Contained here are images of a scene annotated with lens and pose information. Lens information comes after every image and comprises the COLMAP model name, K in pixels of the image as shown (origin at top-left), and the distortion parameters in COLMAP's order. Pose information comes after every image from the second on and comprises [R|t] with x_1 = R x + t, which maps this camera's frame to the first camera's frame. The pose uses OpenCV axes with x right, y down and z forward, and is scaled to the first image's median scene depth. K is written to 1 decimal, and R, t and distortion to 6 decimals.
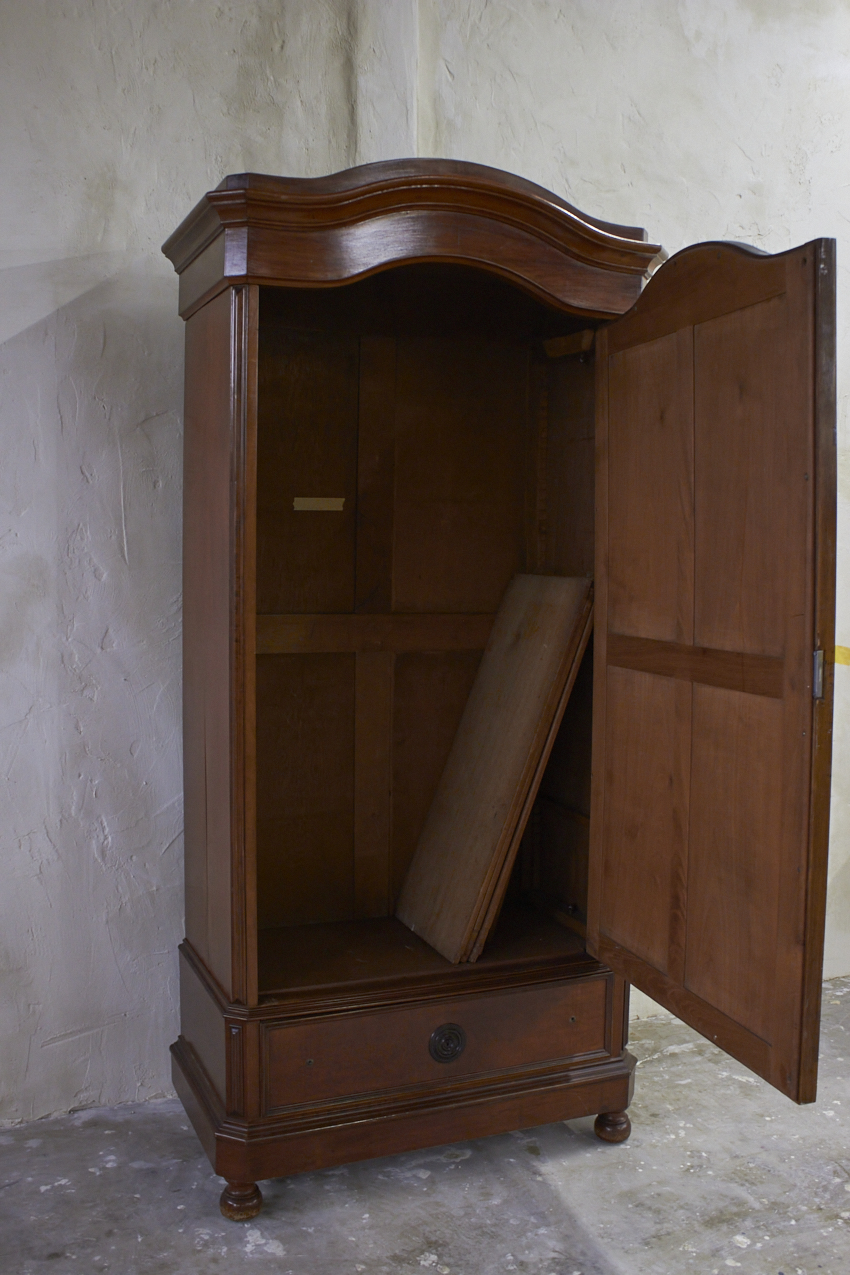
lens RADIAL K [[1197.6, 0, 418.4], [0, 1197.6, 638.2], [0, 0, 1]] dist [-0.146797, 0.143635]
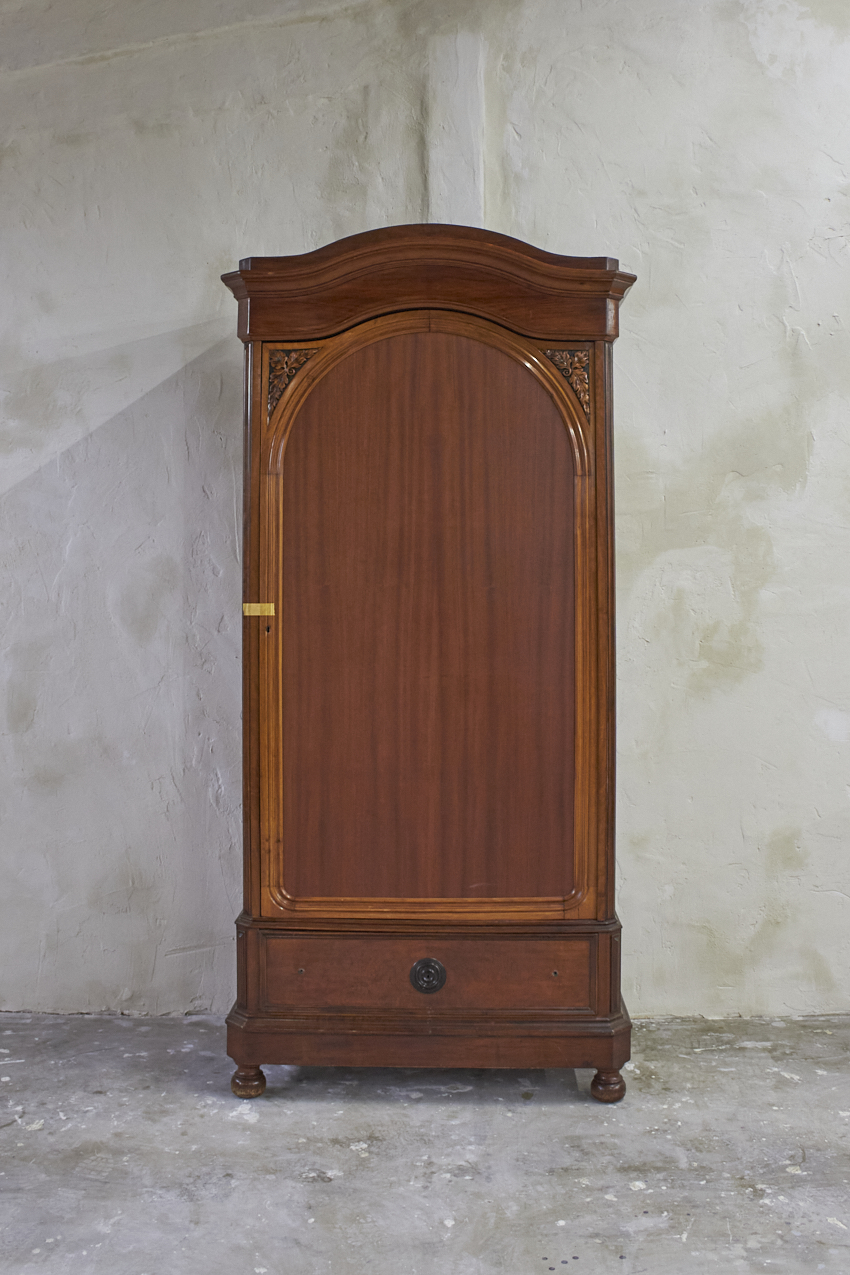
lens RADIAL K [[1313.2, 0, 434.0], [0, 1313.2, 521.9], [0, 0, 1]] dist [-0.168880, 0.132953]
pose [[0.912236, -0.027831, -0.408718, 0.512750], [-0.020834, 0.993247, -0.114133, 0.047051], [0.409135, 0.112631, 0.905496, -0.160799]]
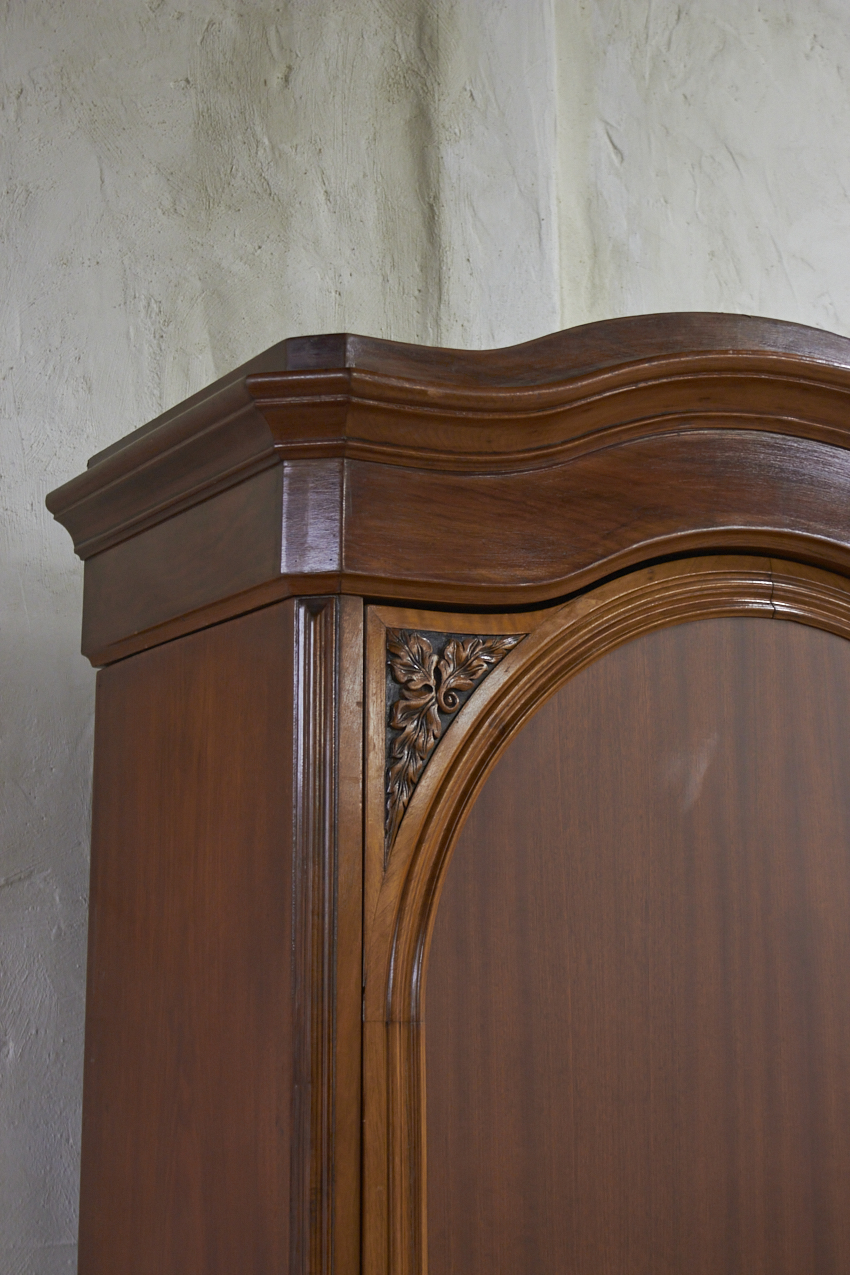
lens RADIAL K [[2178.9, 0, 425.0], [0, 2178.9, 637.5], [0, 0, 1]] dist [-0.006484, 0.148135]
pose [[0.993042, 0.006145, 0.117604, -0.170073], [0.023416, 0.968394, -0.248322, -0.080125], [-0.115413, 0.249348, 0.961512, 0.224924]]
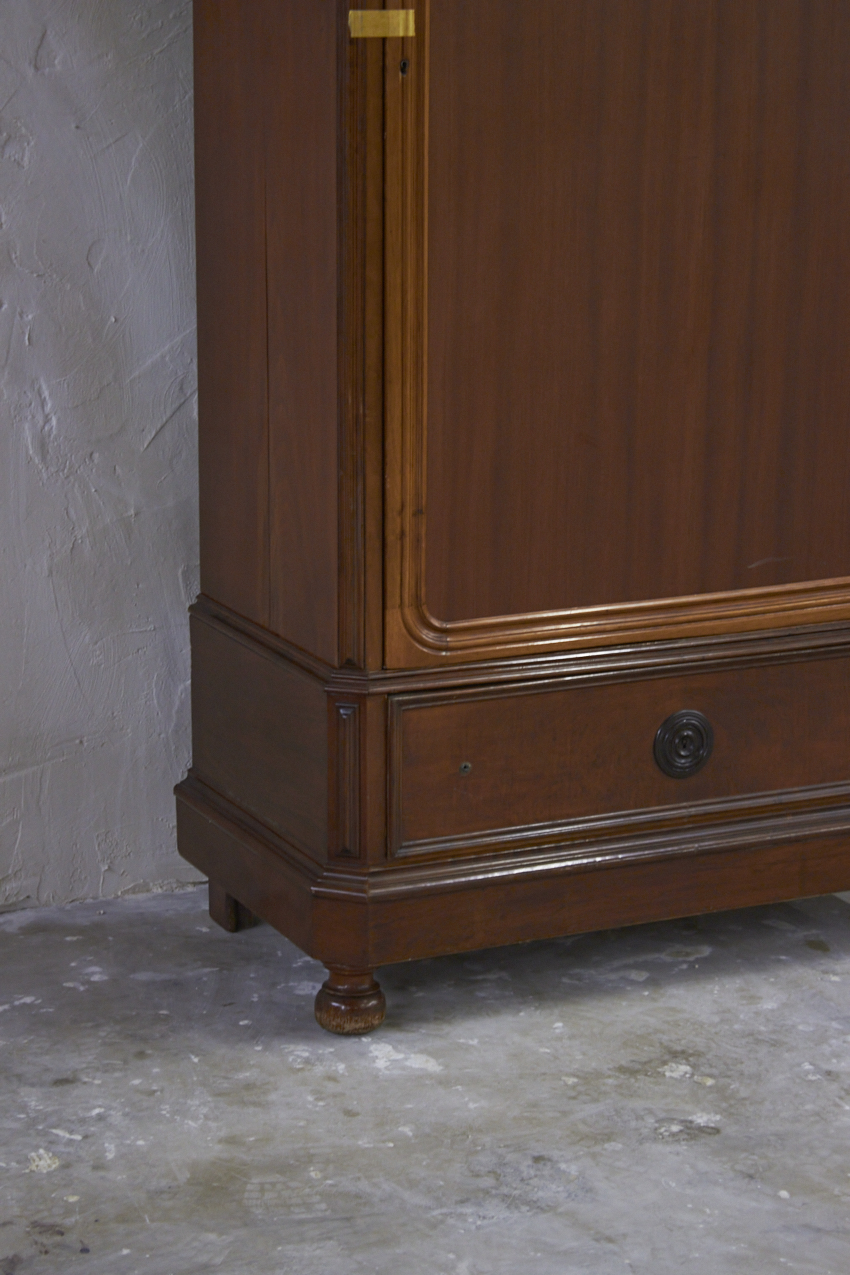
lens RADIAL K [[3027.1, 0, 432.7], [0, 3027.1, 662.8], [0, 0, 1]] dist [0.054253, 0.388937]
pose [[0.998587, -0.016480, 0.050527, -0.164500], [0.007306, 0.984249, 0.176637, 0.033045], [-0.052643, -0.176018, 0.982978, -0.440010]]
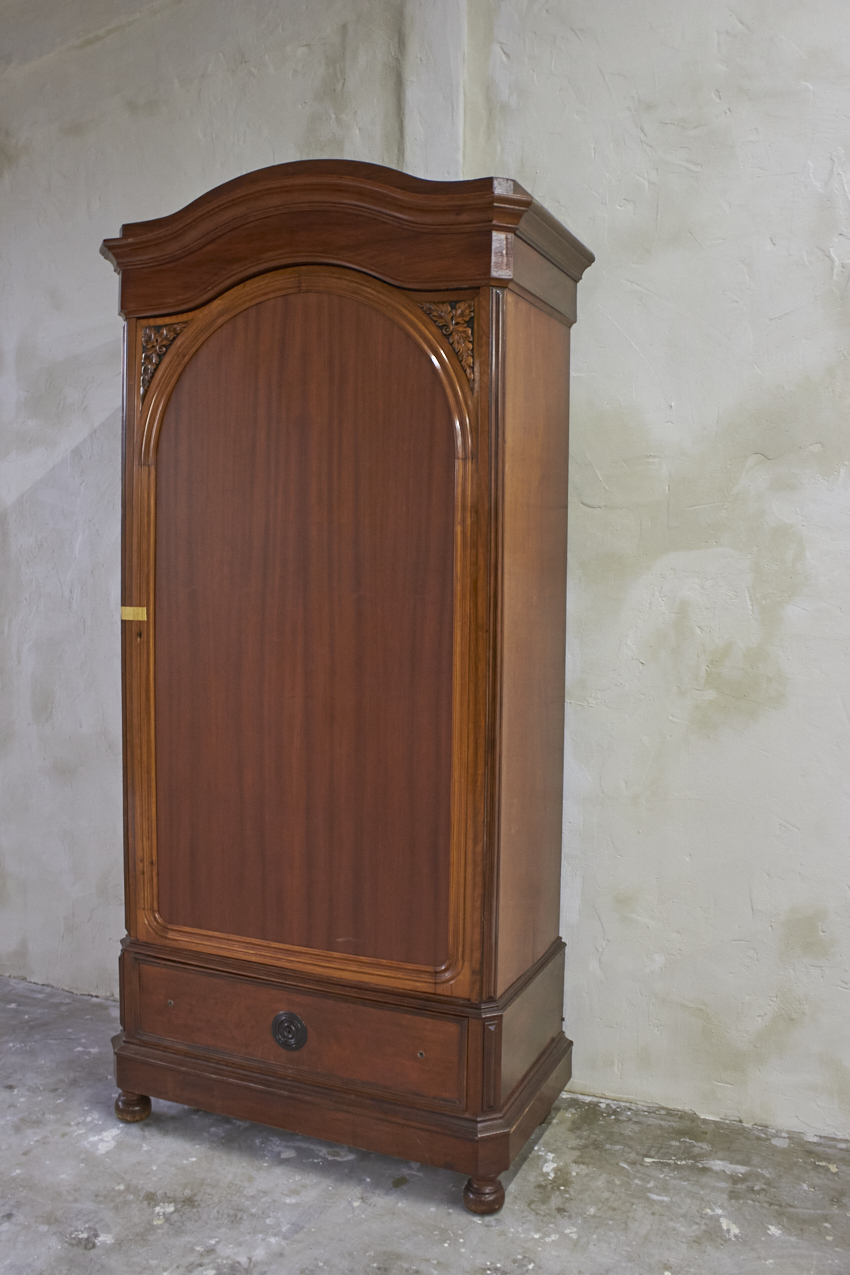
lens RADIAL K [[1135.8, 0, 425.0], [0, 1135.8, 637.5], [0, 0, 1]] dist [-0.154076, 0.139566]
pose [[0.695044, 0.046625, -0.717454, 0.724652], [-0.060295, 0.998160, 0.006456, -0.006831], [0.716435, 0.038772, 0.696576, 0.376157]]
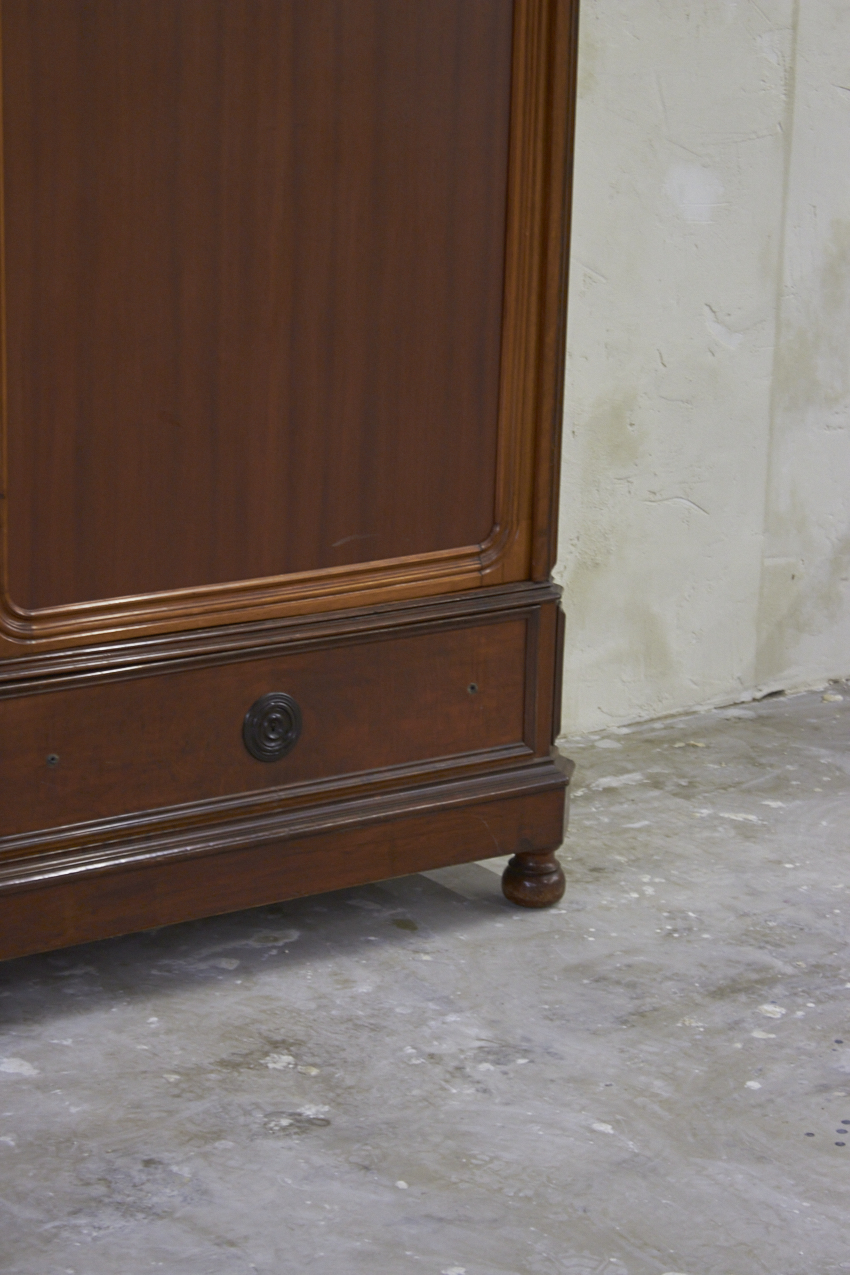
lens RADIAL K [[3027.1, 0, 432.7], [0, 3027.1, 662.8], [0, 0, 1]] dist [0.054253, 0.388937]
pose [[0.974469, -0.043727, 0.220222, -0.208828], [0.000652, 0.981399, 0.191980, 0.026096], [-0.224520, -0.186935, 0.956371, -0.399696]]
